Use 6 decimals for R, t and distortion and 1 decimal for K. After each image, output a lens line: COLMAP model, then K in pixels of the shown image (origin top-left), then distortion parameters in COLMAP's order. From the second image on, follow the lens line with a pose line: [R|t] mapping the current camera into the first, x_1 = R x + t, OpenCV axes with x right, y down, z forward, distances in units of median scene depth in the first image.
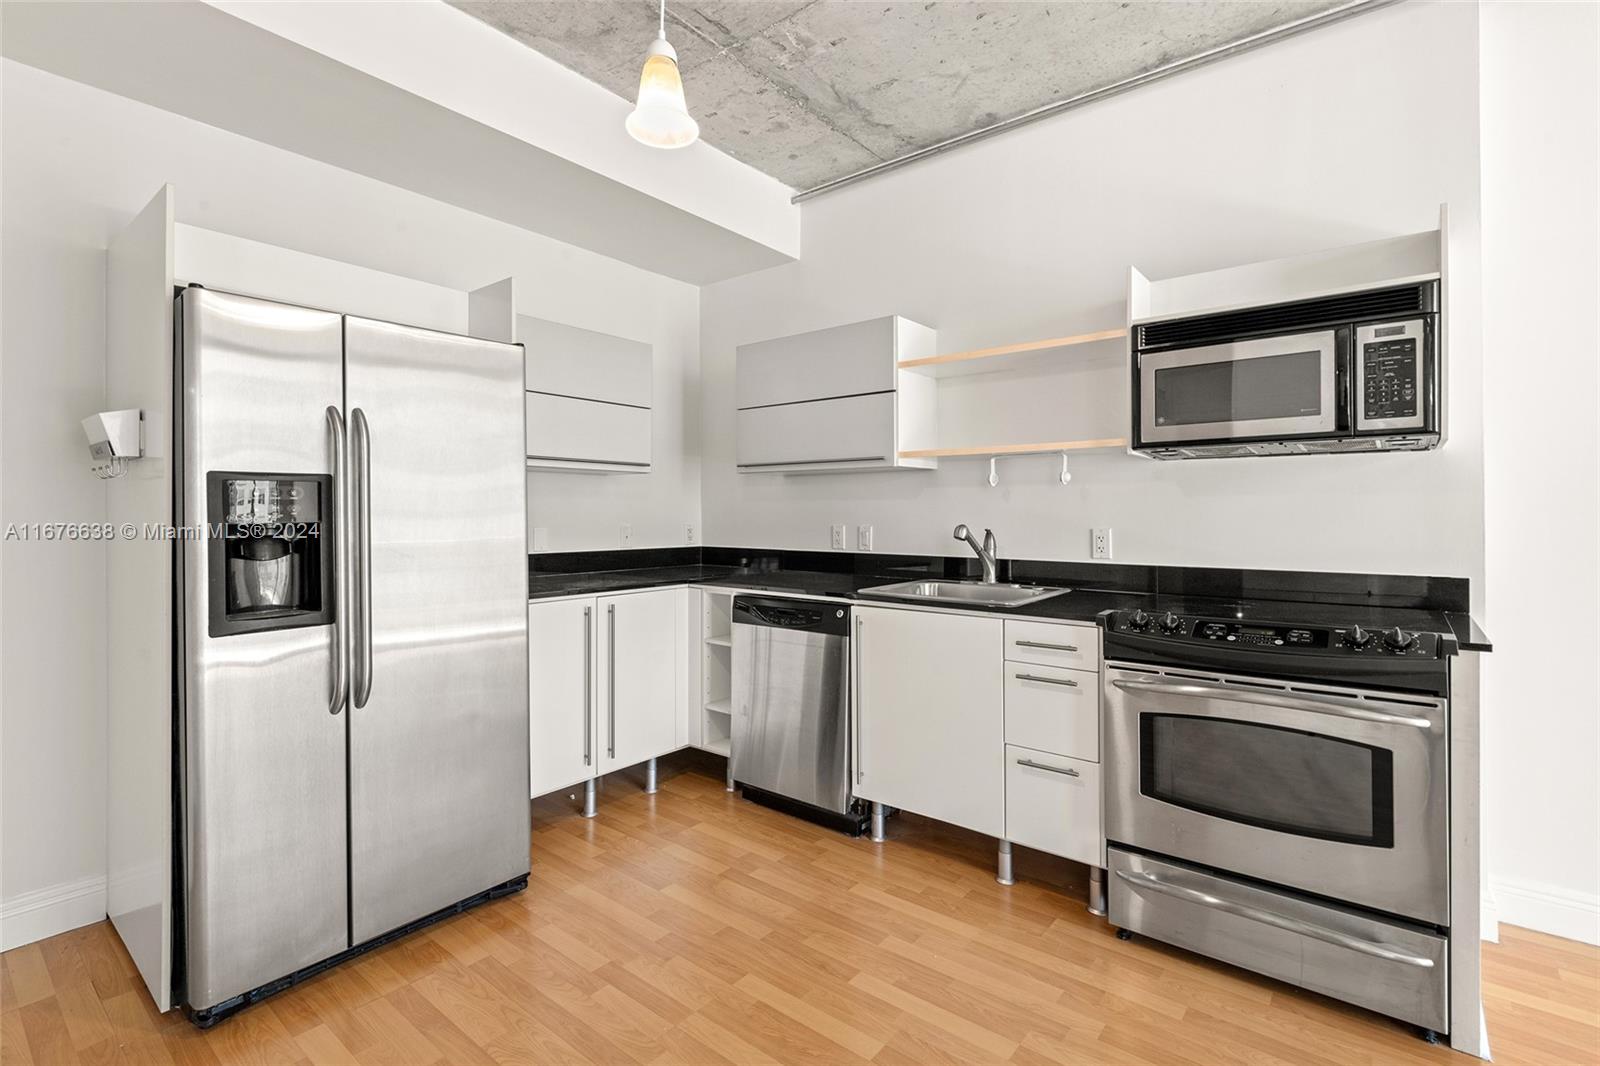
lens RADIAL K [[727.3, 0, 796.1], [0, 727.3, 516.2], [0, 0, 1]] dist [0.009389, -0.003385]
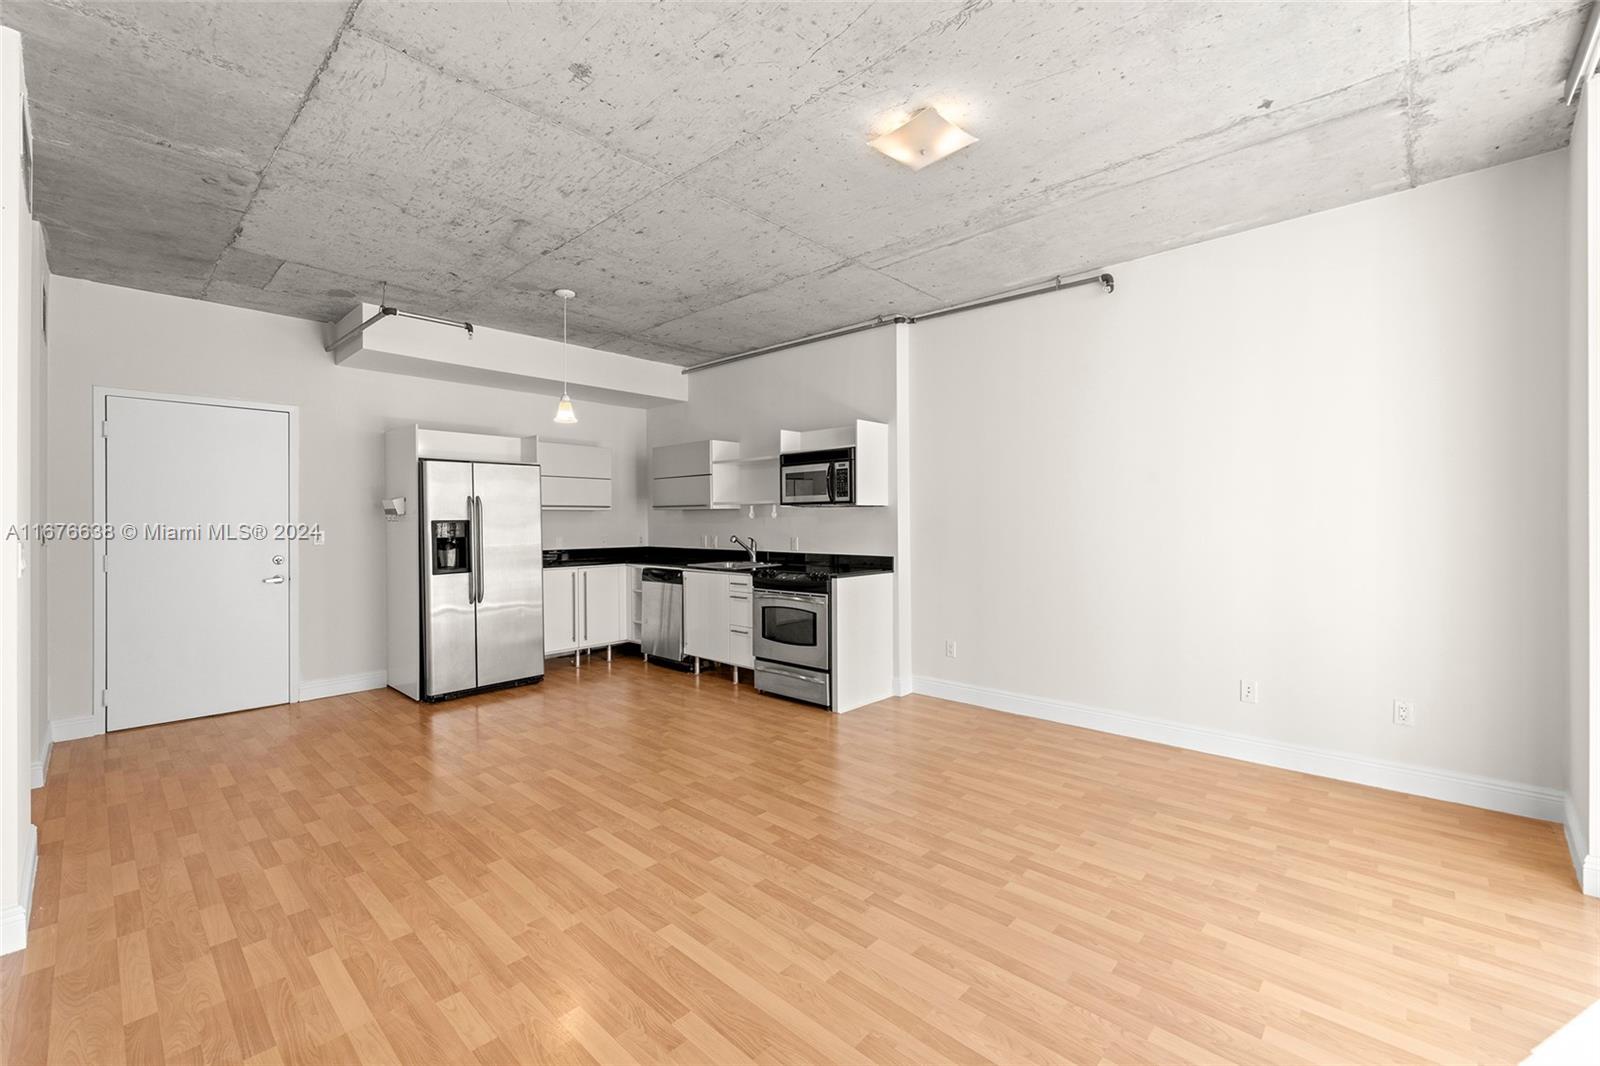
lens RADIAL K [[669.0, 0, 799.9], [0, 669.0, 525.3], [0, 0, 1]] dist [0.006247, -0.003872]
pose [[0.996875, -0.006143, -0.078761, 0.699732], [0.006596, 0.999963, 0.005496, -0.035606], [0.078724, -0.005998, 0.996878, -1.230762]]
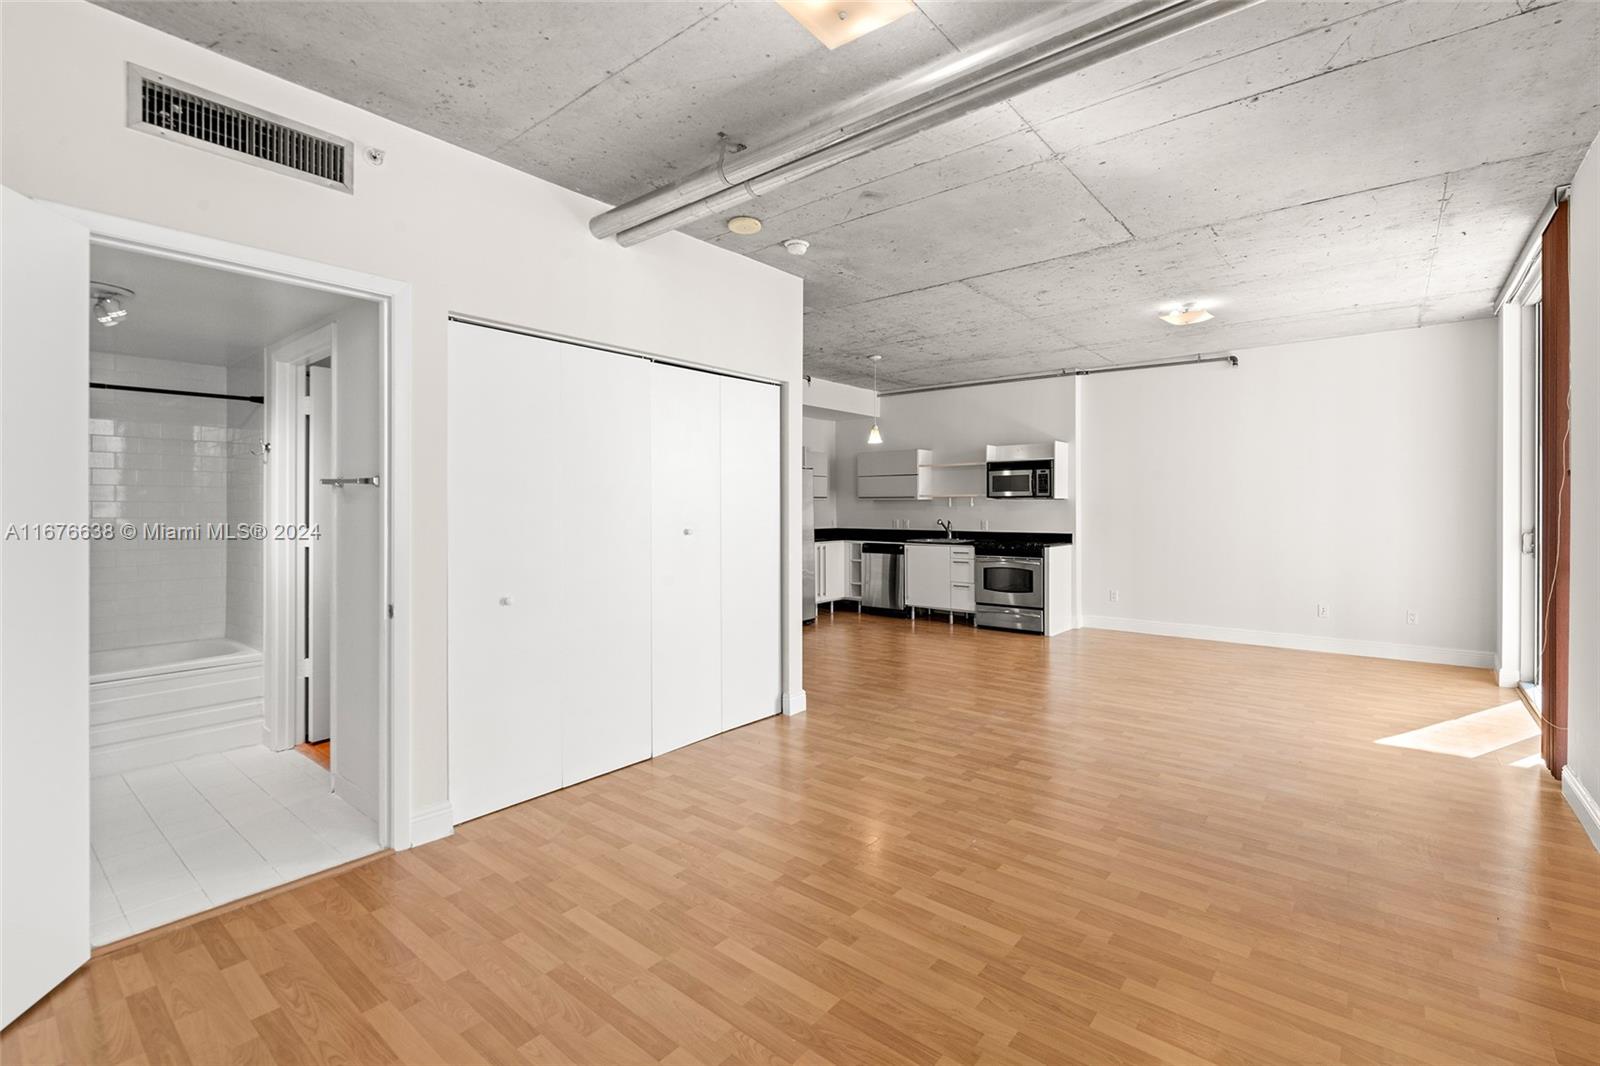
lens RADIAL K [[727.3, 0, 789.4], [0, 727.3, 512.7], [0, 0, 1]] dist [0.009389, -0.003385]
pose [[0.999800, -0.003419, -0.019685, -0.415165], [0.003574, 0.999963, 0.007822, -0.051138], [0.019658, -0.007891, 0.999776, -2.495519]]
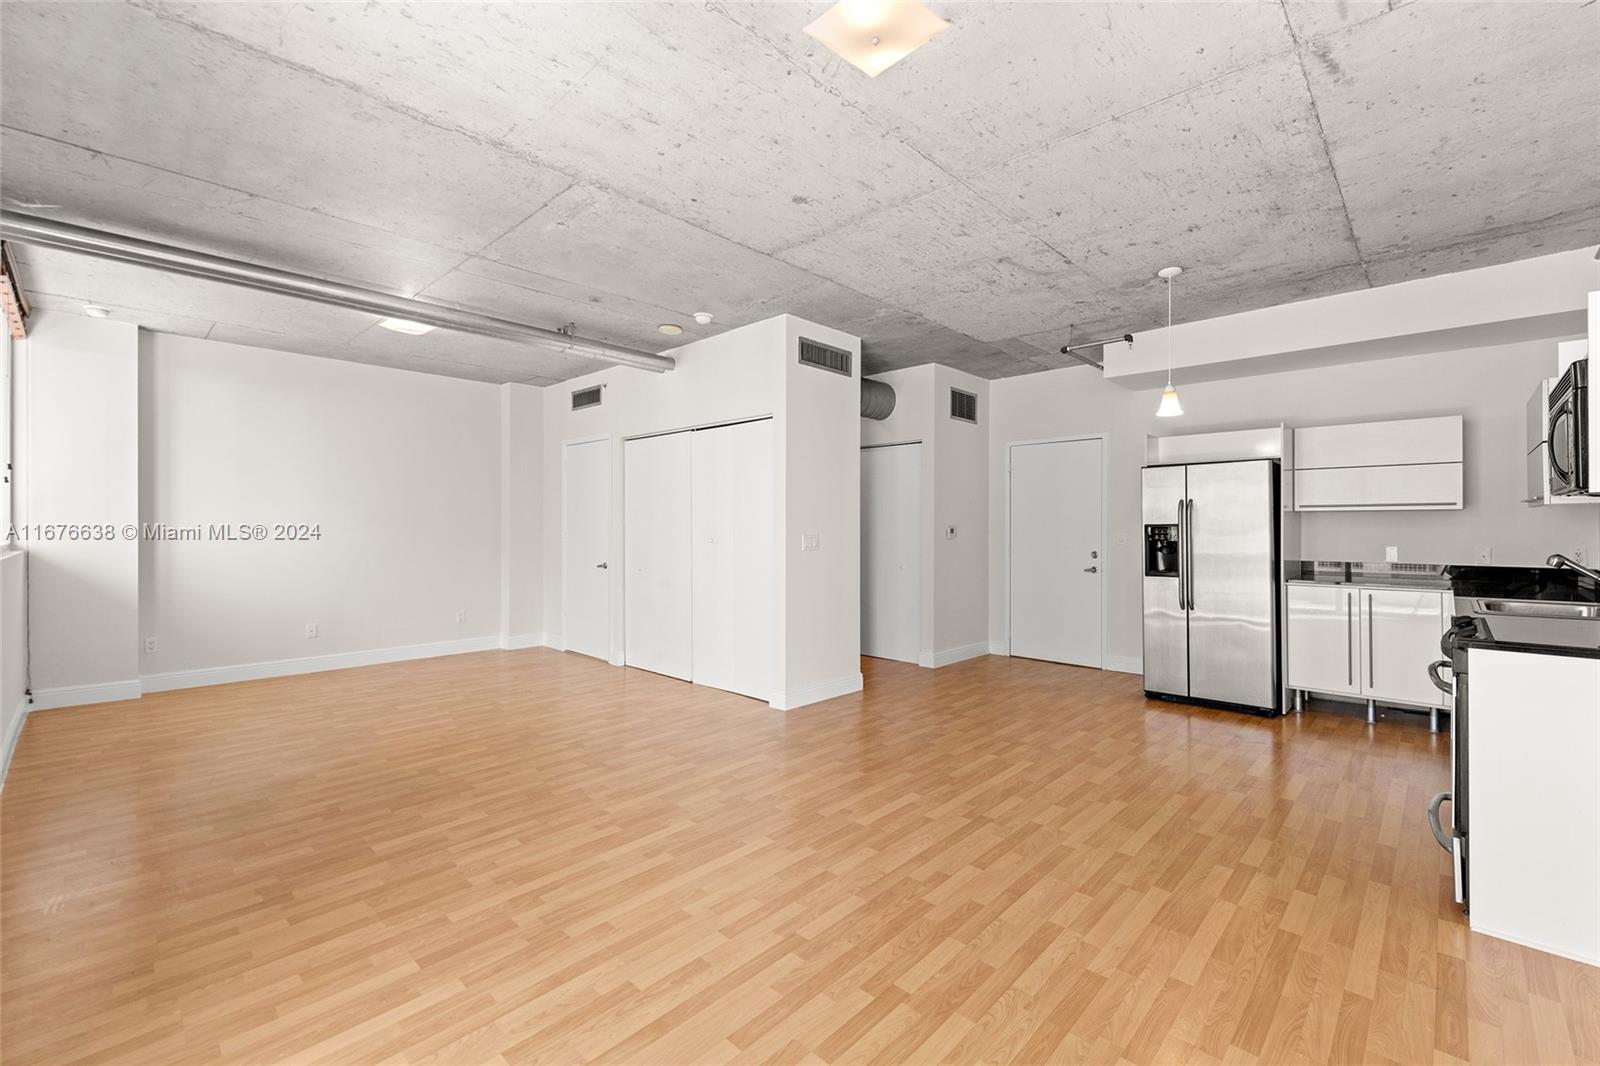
lens RADIAL K [[669.0, 0, 842.2], [0, 669.0, 526.8], [0, 0, 1]] dist [0.006247, -0.003872]
pose [[-0.063103, 0.001067, -0.998006, 1.642205], [0.000237, 0.999999, 0.001054, -0.041322], [0.998007, -0.000170, -0.063103, -0.111511]]
